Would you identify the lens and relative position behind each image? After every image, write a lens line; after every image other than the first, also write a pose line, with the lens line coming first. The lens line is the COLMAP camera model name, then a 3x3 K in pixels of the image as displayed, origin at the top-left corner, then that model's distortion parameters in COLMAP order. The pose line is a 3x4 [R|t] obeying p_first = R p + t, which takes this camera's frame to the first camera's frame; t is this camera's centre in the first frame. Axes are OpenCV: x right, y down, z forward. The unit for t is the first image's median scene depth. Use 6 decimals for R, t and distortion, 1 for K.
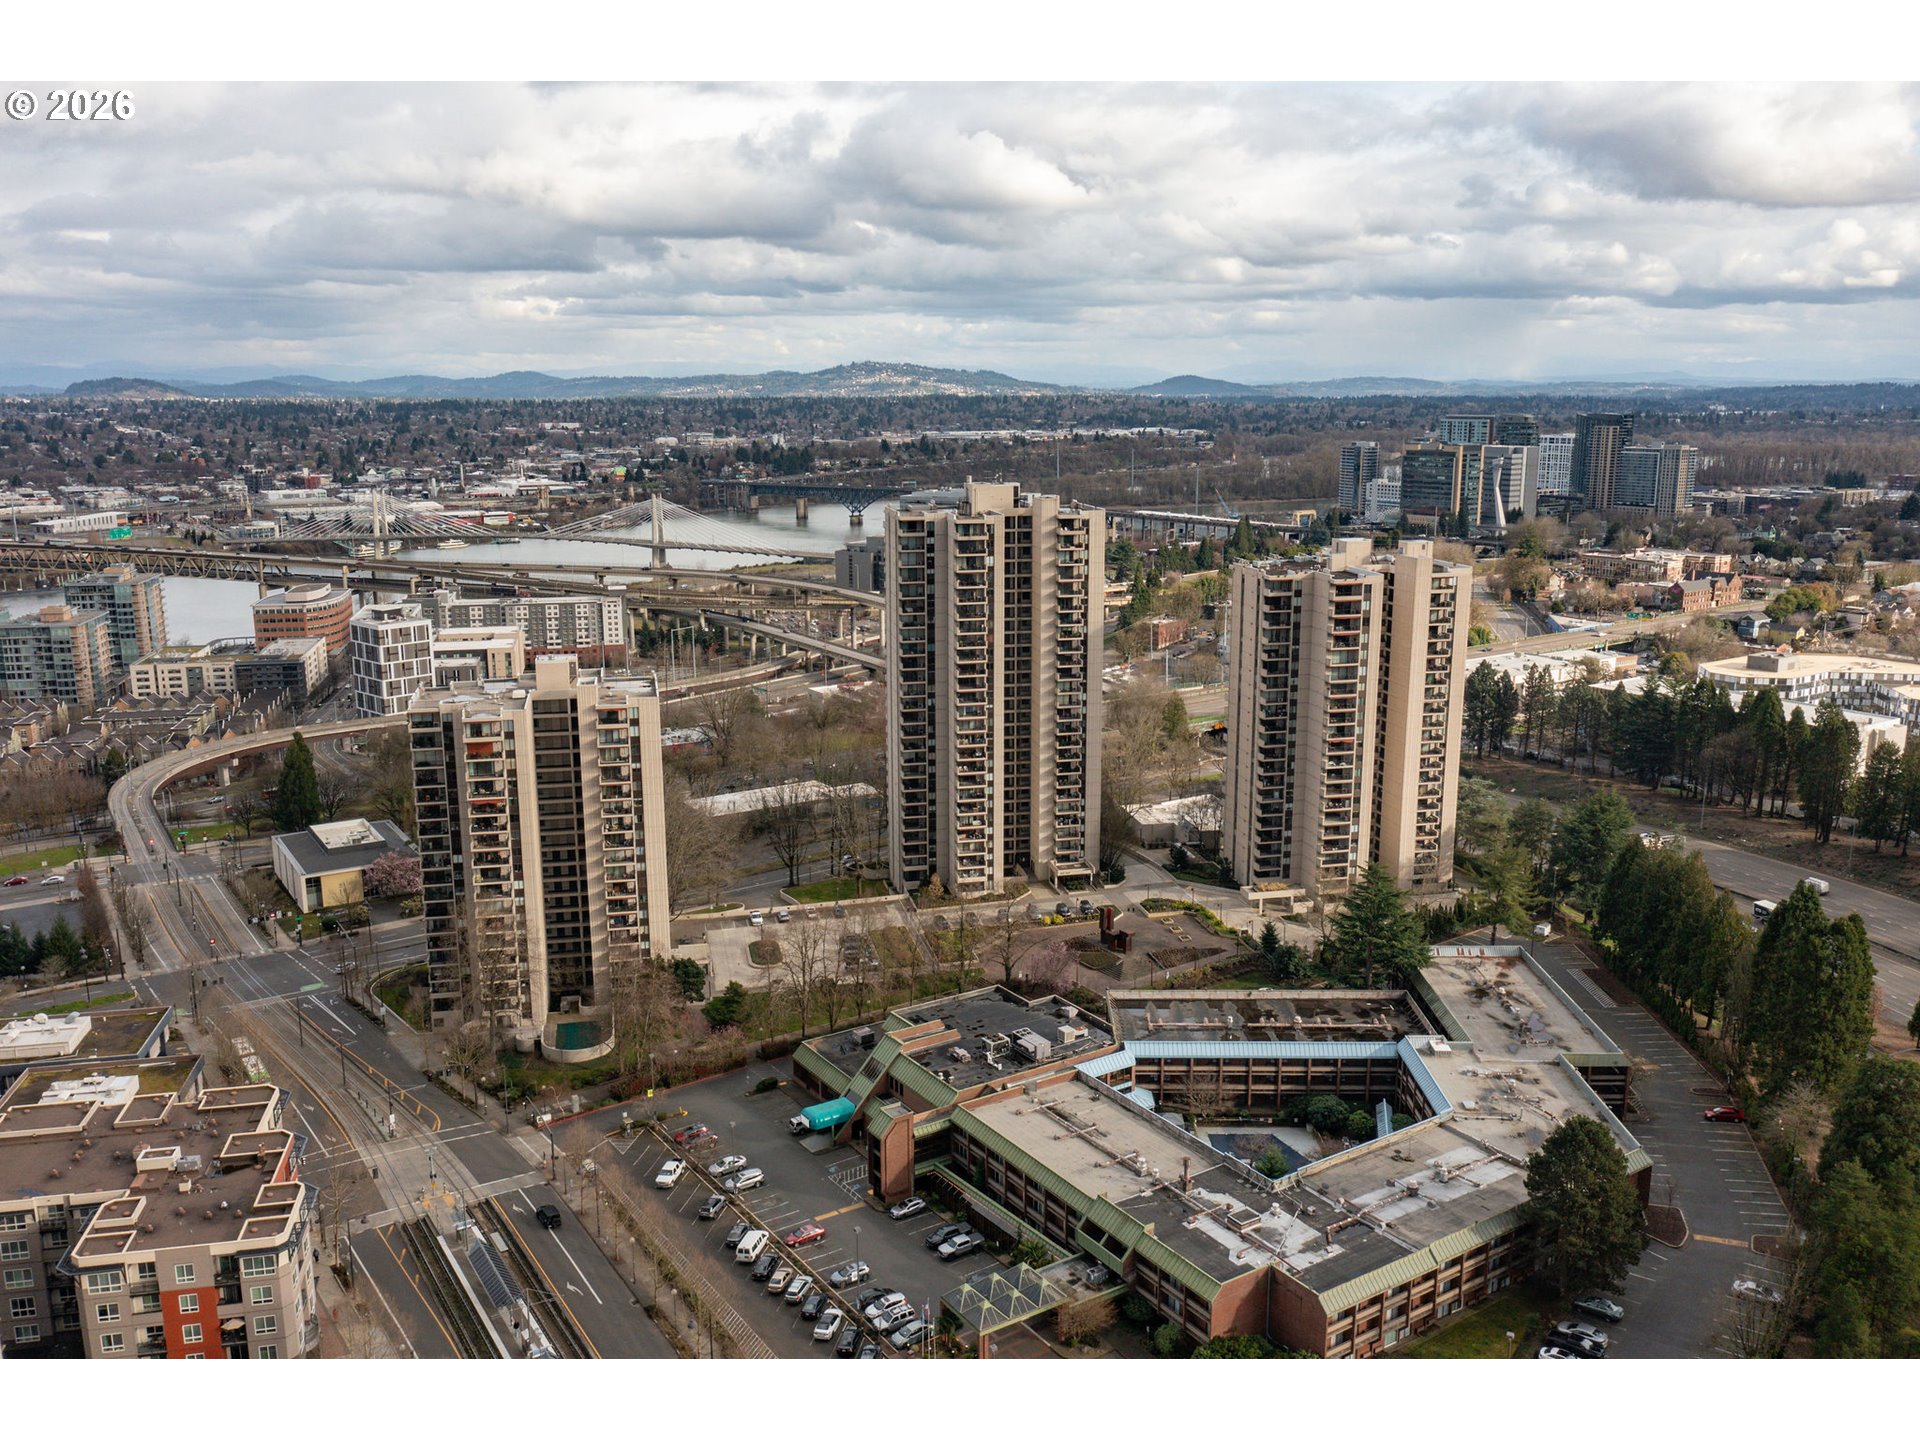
lens RADIAL K [[1502.0, 0, 901.1], [0, 1502.0, 602.9], [0, 0, 1]] dist [-0.011323, 0.000019]
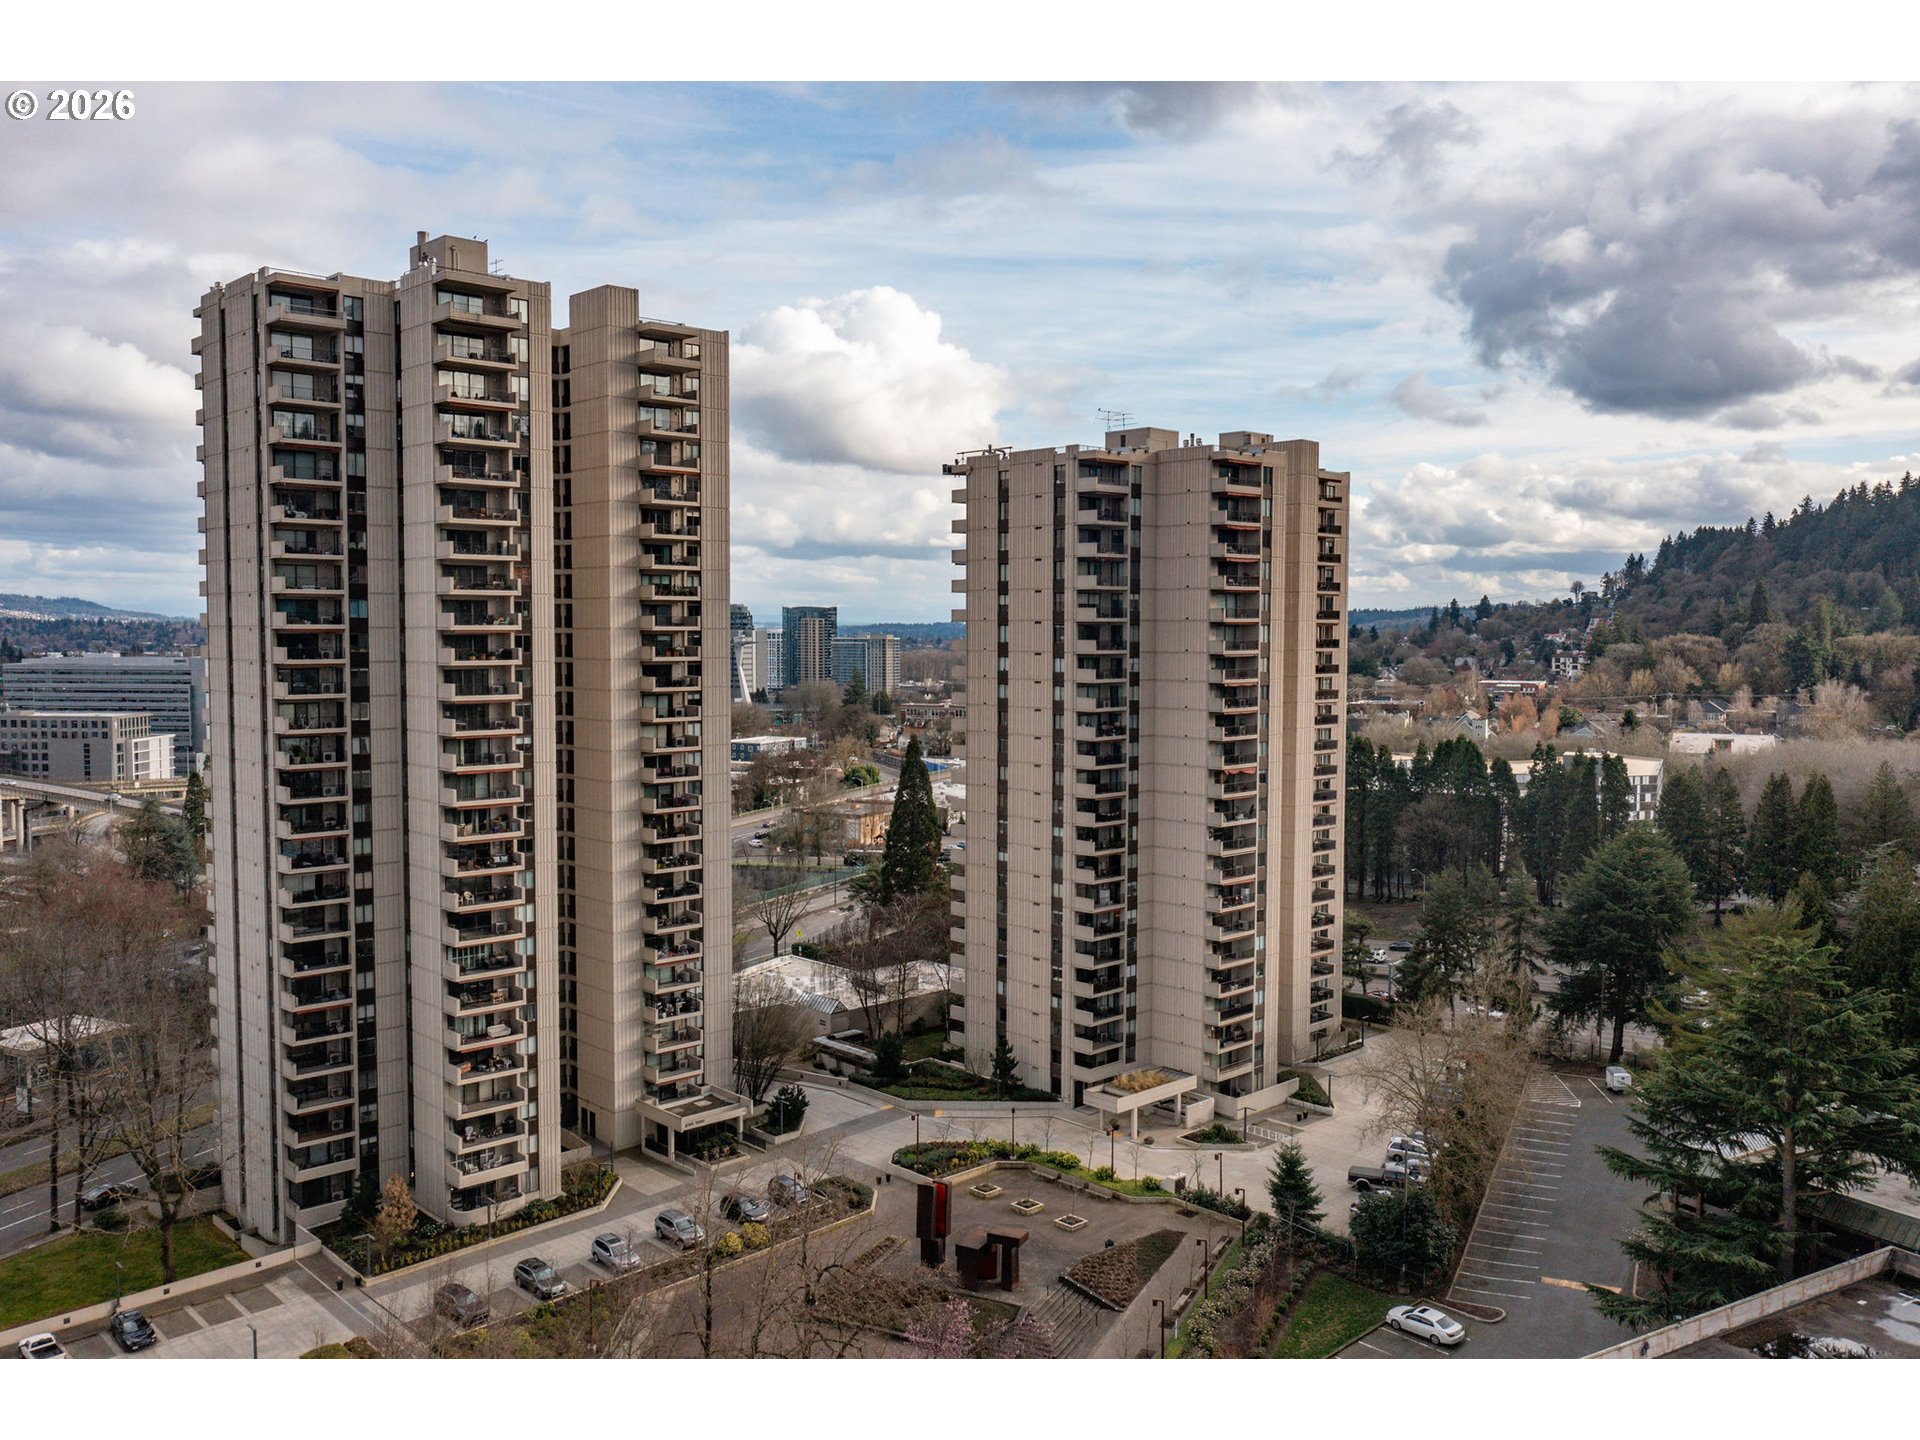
lens RADIAL K [[1432.9, 0, 829.8], [0, 1432.9, 740.4], [0, 0, 1]] dist [-0.009116, -0.004117]
pose [[0.845590, -0.010430, 0.533730, -0.079897], [0.059164, 0.995481, -0.074281, 0.102431], [-0.530543, 0.094389, 0.842386, 0.618212]]
